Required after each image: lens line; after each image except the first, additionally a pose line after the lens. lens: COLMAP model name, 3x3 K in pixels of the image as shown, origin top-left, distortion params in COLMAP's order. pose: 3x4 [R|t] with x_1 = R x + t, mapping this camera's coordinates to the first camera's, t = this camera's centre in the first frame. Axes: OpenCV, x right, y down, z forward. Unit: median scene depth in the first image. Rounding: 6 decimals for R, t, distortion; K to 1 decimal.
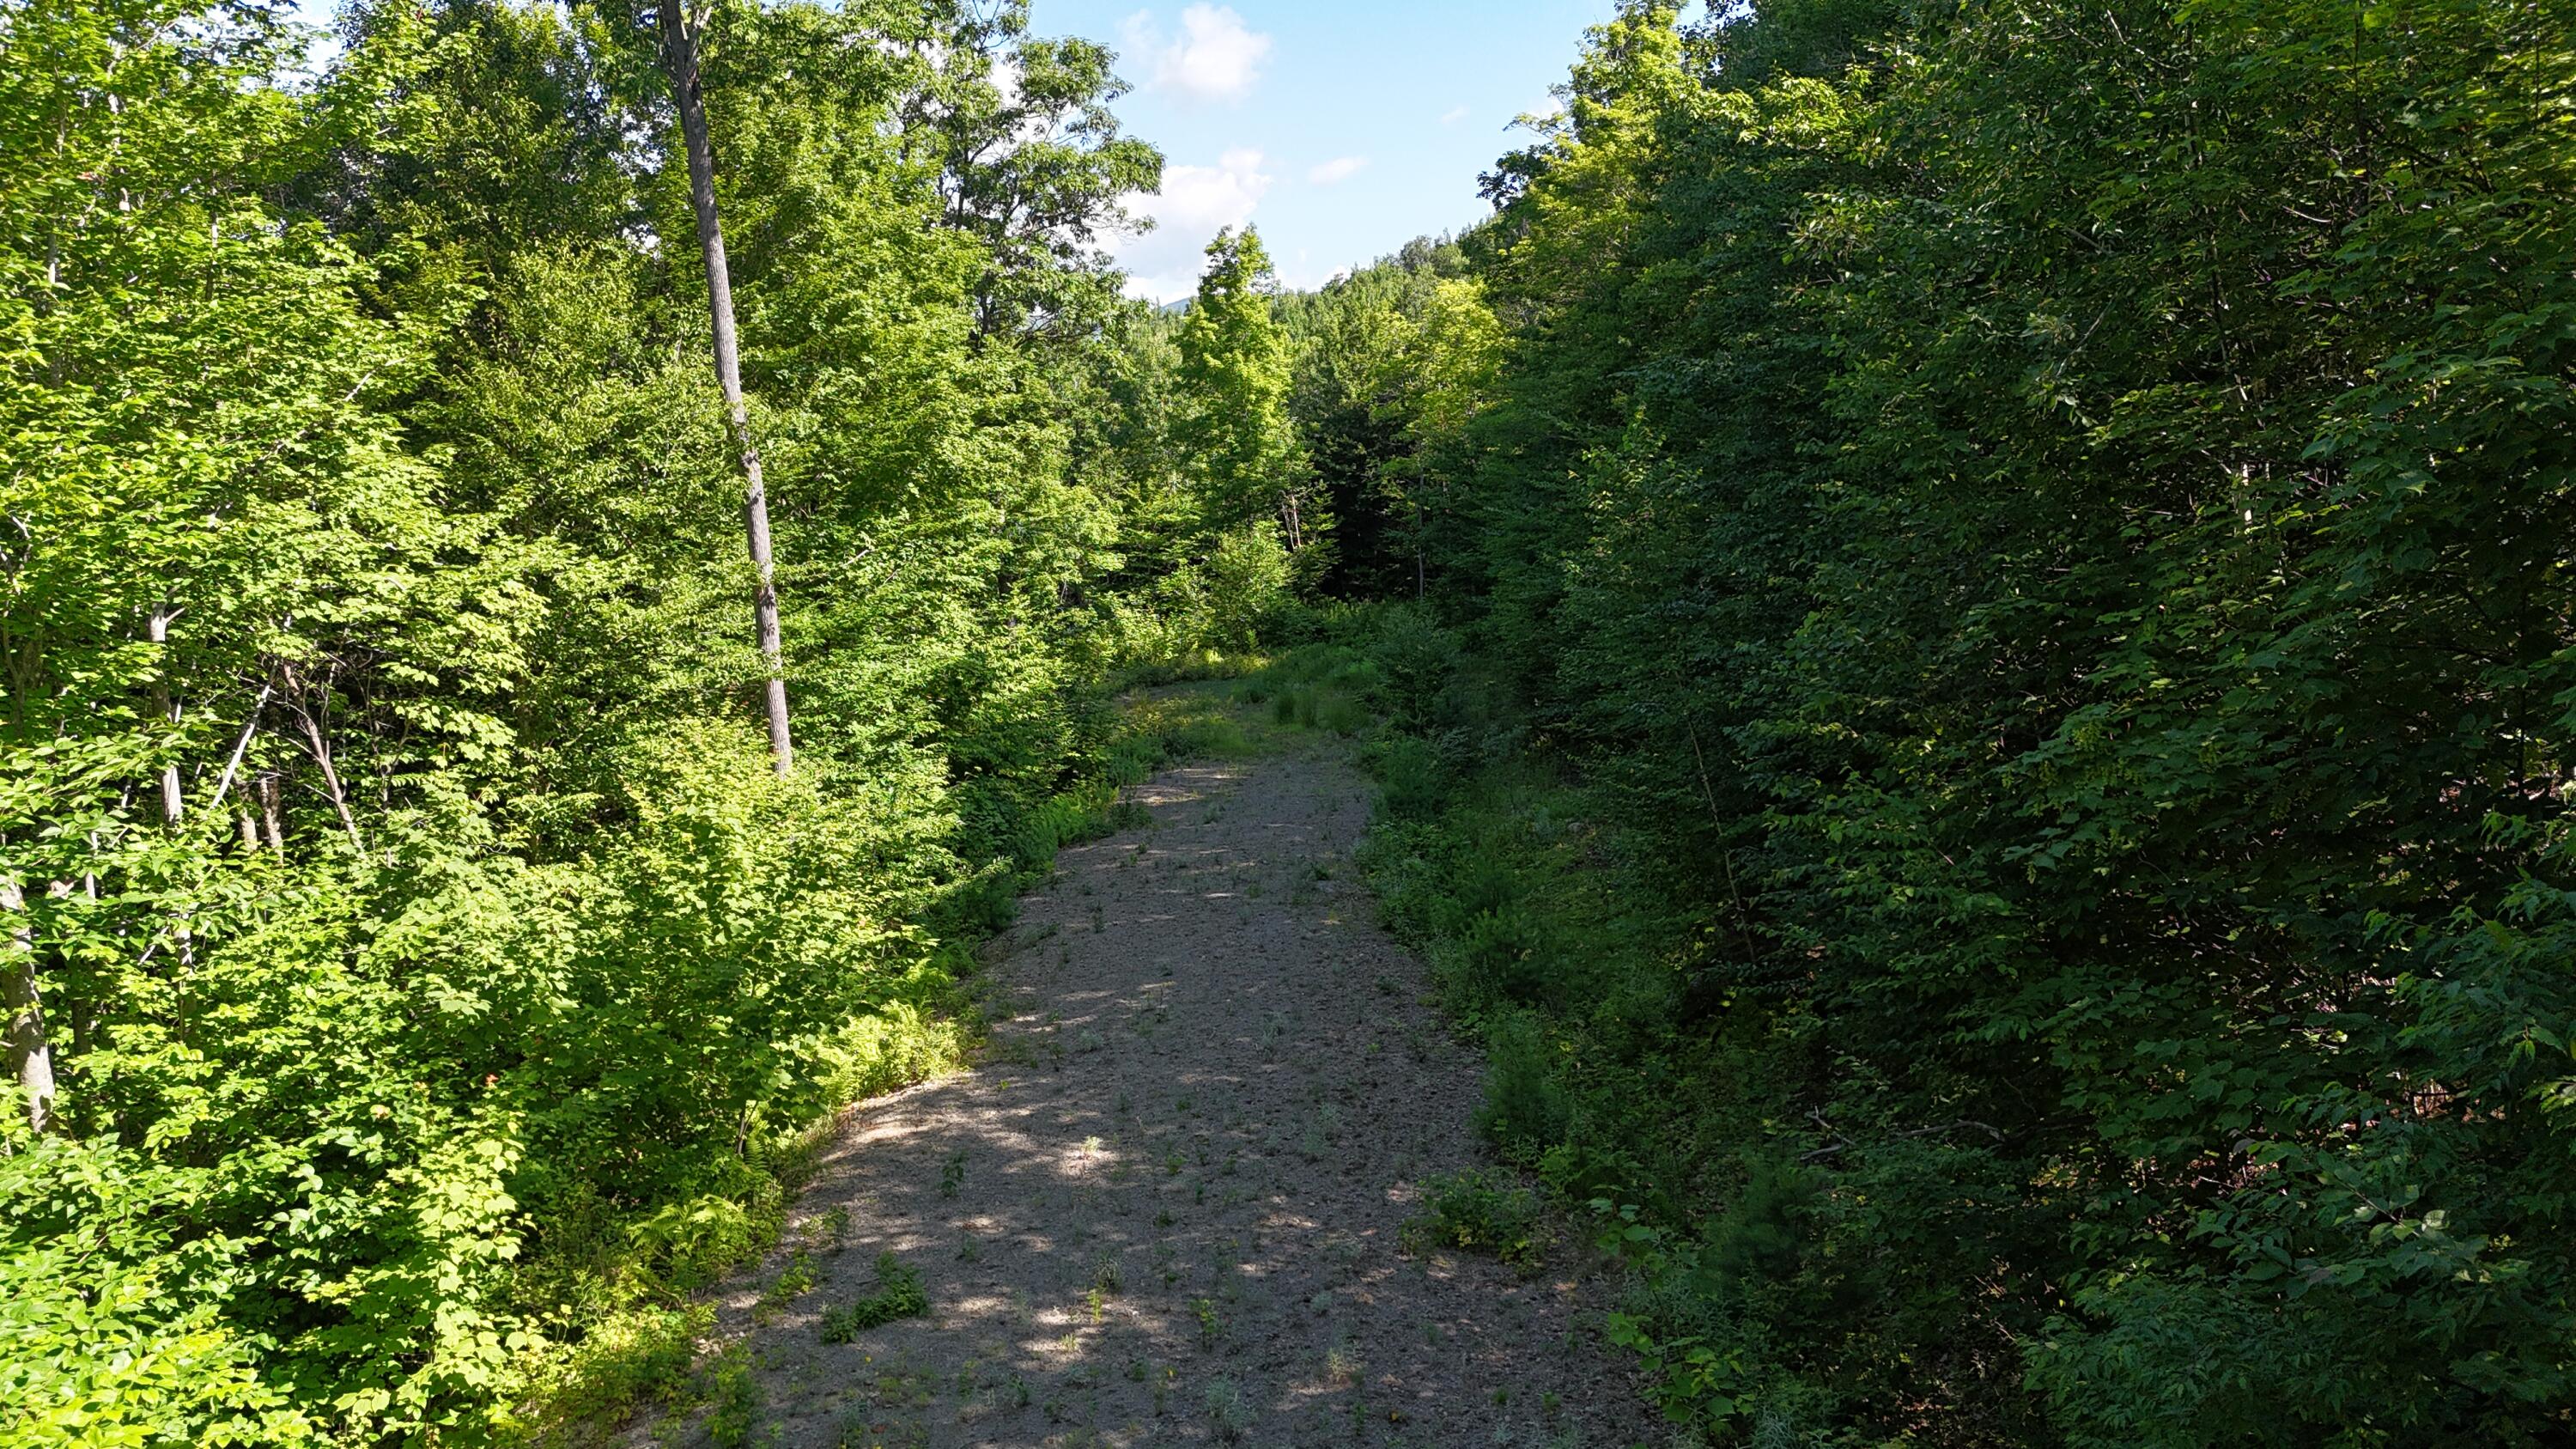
lens RADIAL K [[1911.8, 0, 1300.2], [0, 1911.8, 737.1], [0, 0, 1]] dist [0.081503, -0.069551]
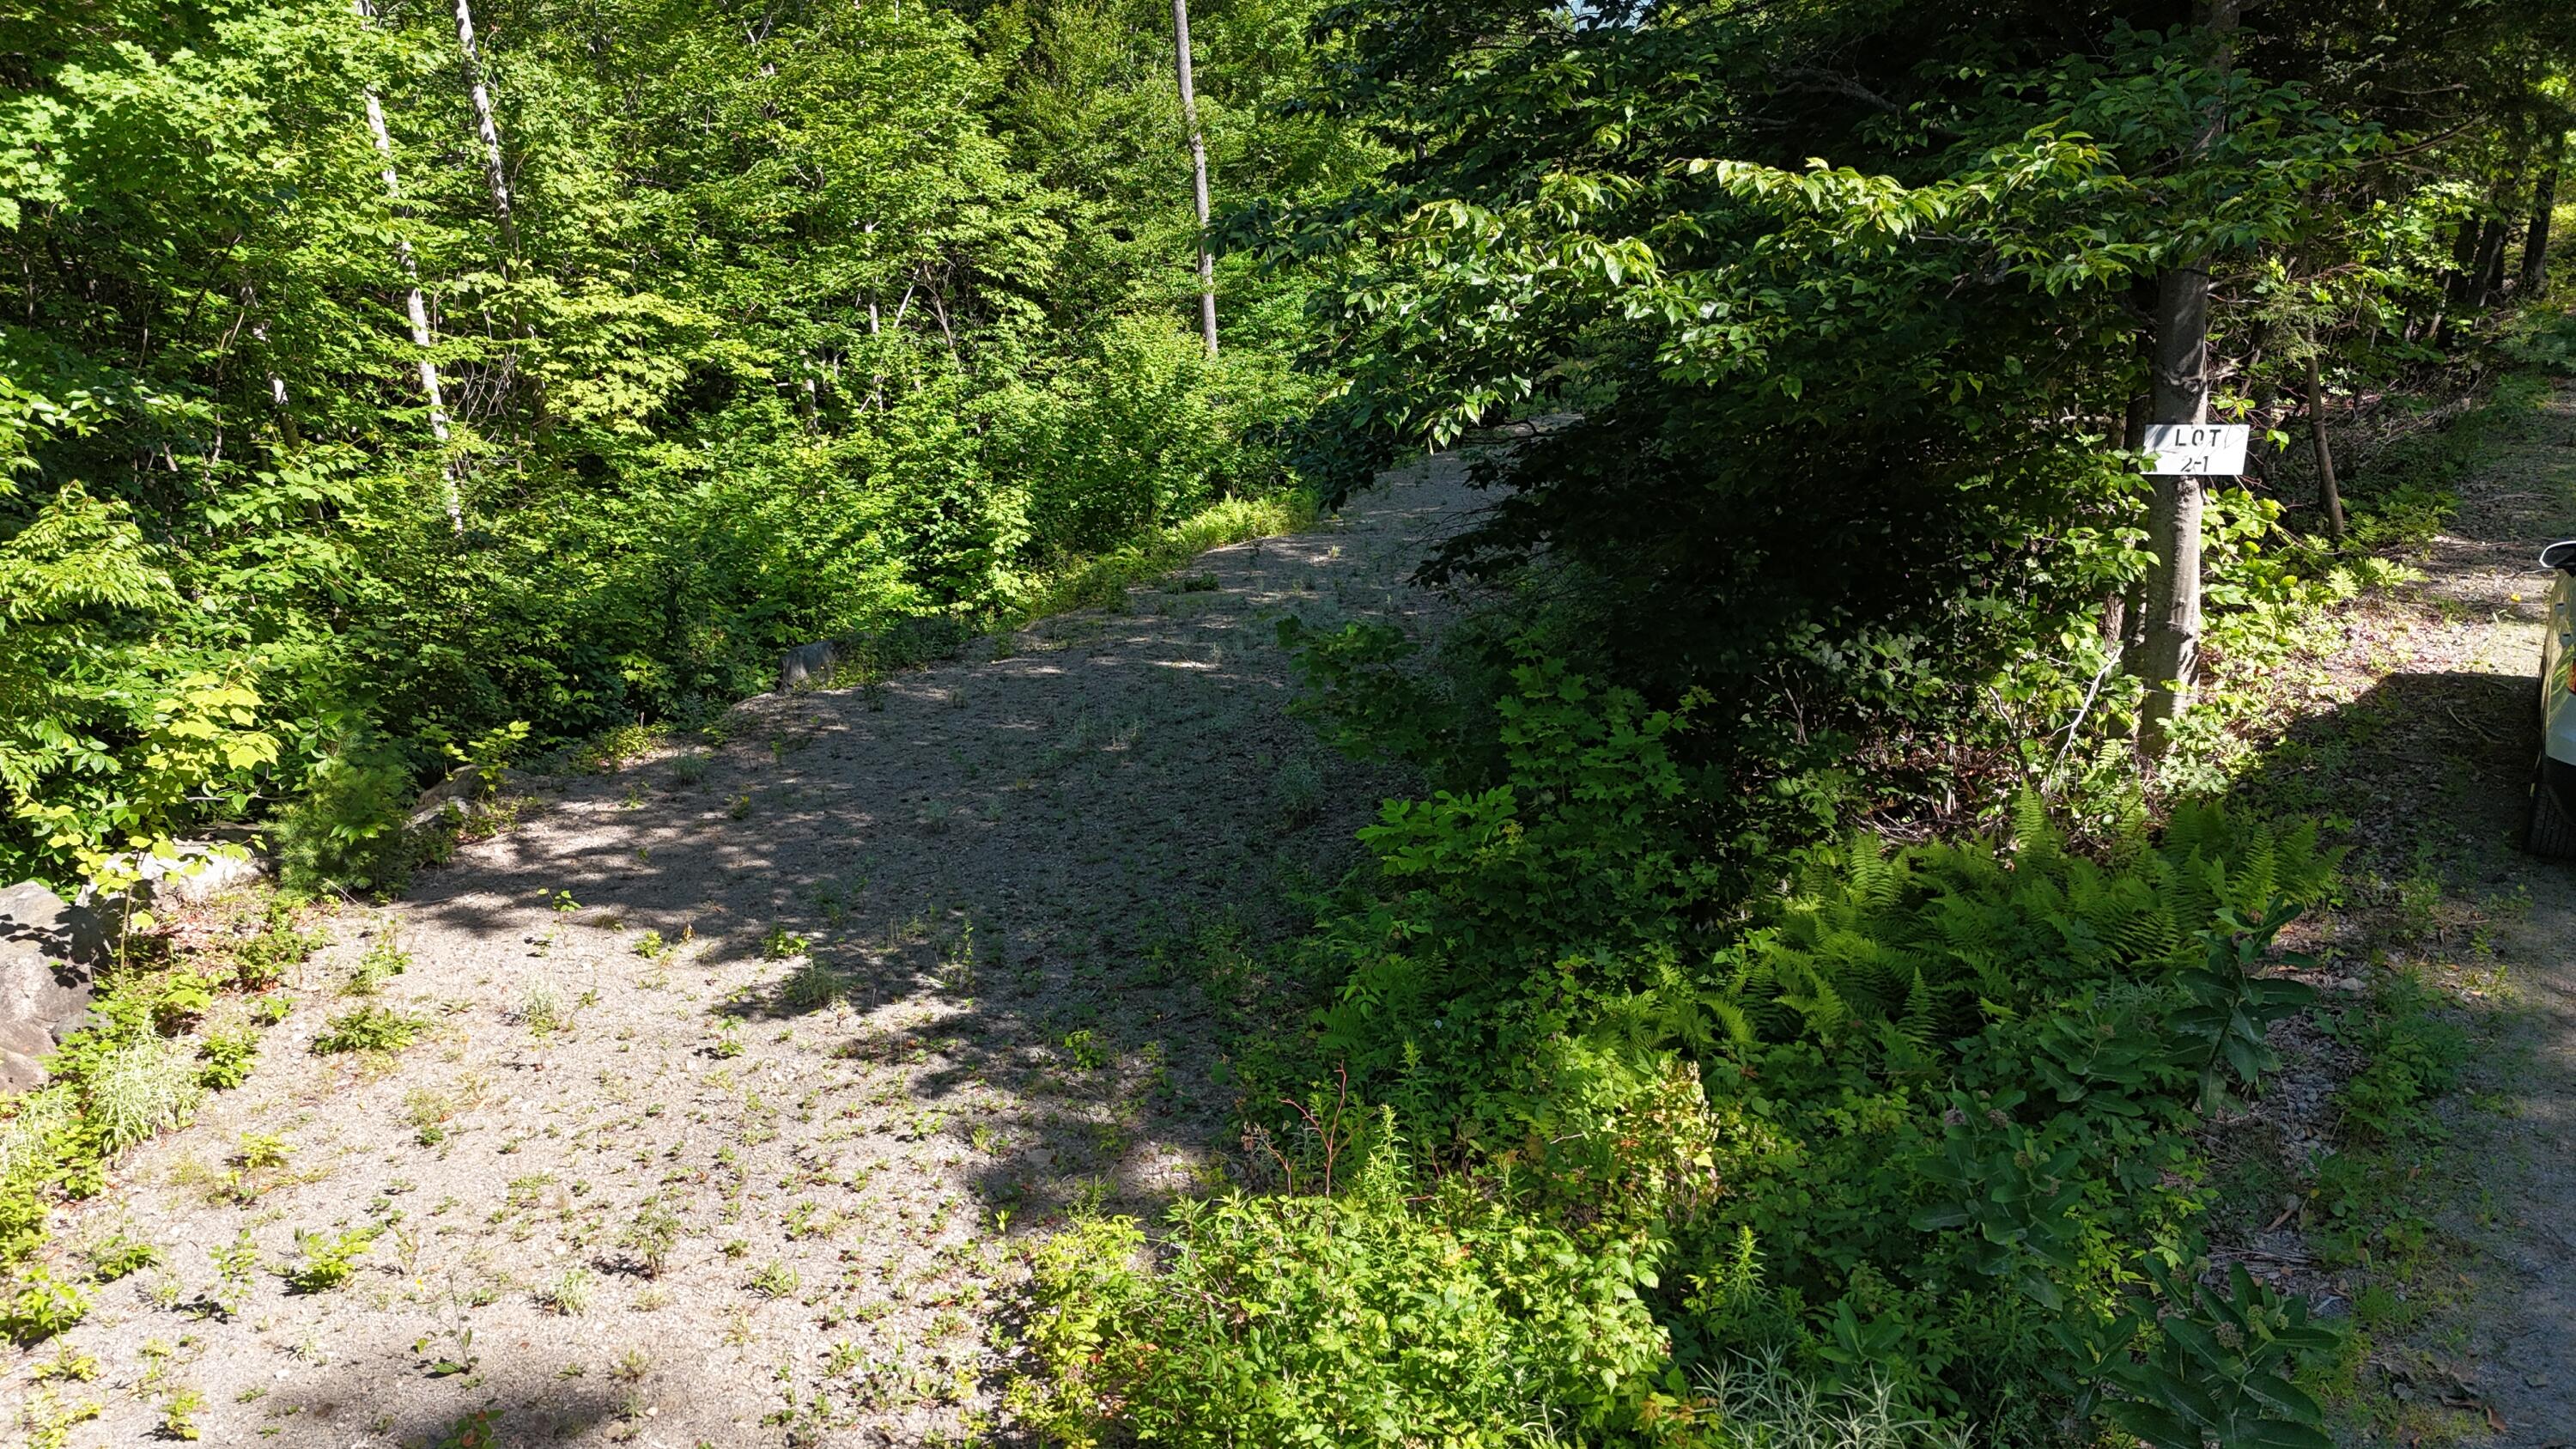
lens RADIAL K [[1911.8, 0, 1300.2], [0, 1911.8, 737.1], [0, 0, 1]] dist [0.081503, -0.069551]
pose [[0.960411, 0.087956, -0.264339, 0.230335], [-0.047318, 0.986567, 0.156354, 0.074715], [0.274540, -0.137656, 0.951671, -0.475593]]
